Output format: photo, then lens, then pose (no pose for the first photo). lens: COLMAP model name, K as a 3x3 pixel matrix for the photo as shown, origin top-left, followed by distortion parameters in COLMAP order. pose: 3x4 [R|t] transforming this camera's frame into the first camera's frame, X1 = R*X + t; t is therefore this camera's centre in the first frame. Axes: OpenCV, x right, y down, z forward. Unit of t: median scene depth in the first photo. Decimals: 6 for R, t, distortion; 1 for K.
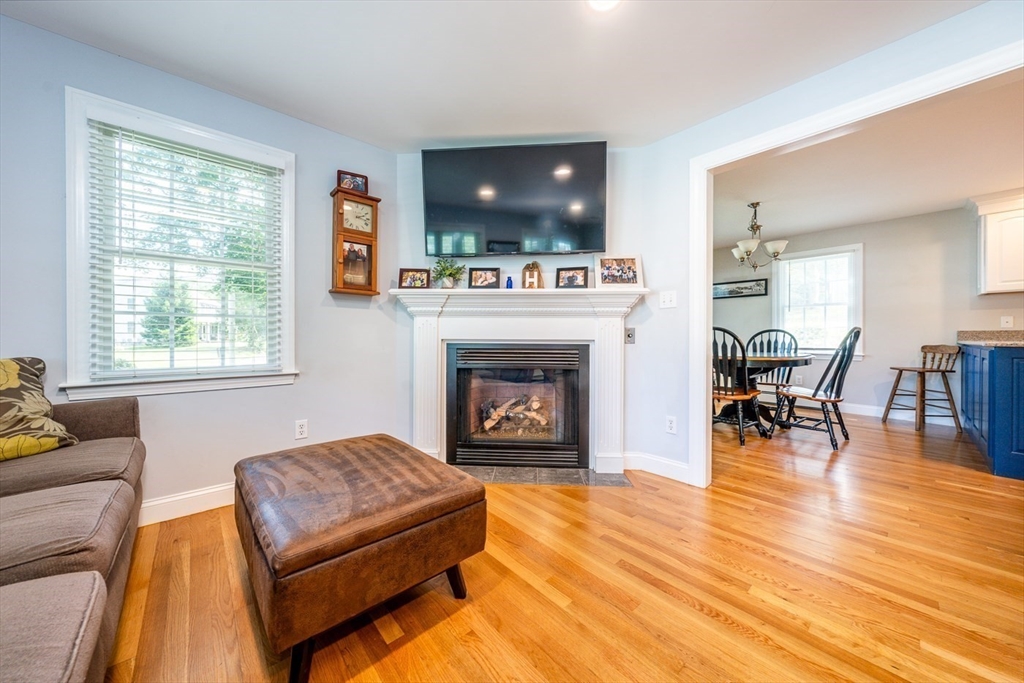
lens RADIAL K [[356.1, 0, 509.7], [0, 356.1, 338.5], [0, 0, 1]] dist [-0.000819, -0.000088]
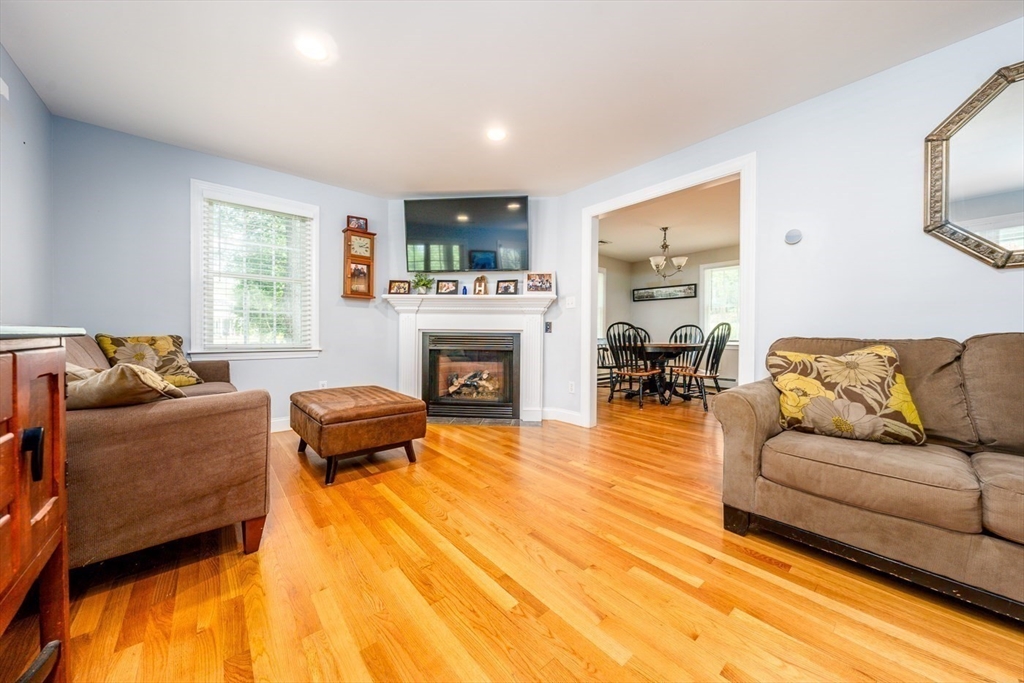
lens RADIAL K [[358.5, 0, 513.7], [0, 358.5, 338.6], [0, 0, 1]] dist [0.000265, 0.000003]
pose [[0.999939, 0.005612, -0.009512, 0.215125], [-0.005543, 0.999958, 0.007260, 0.028524], [0.009553, -0.007207, 0.999928, -0.464609]]
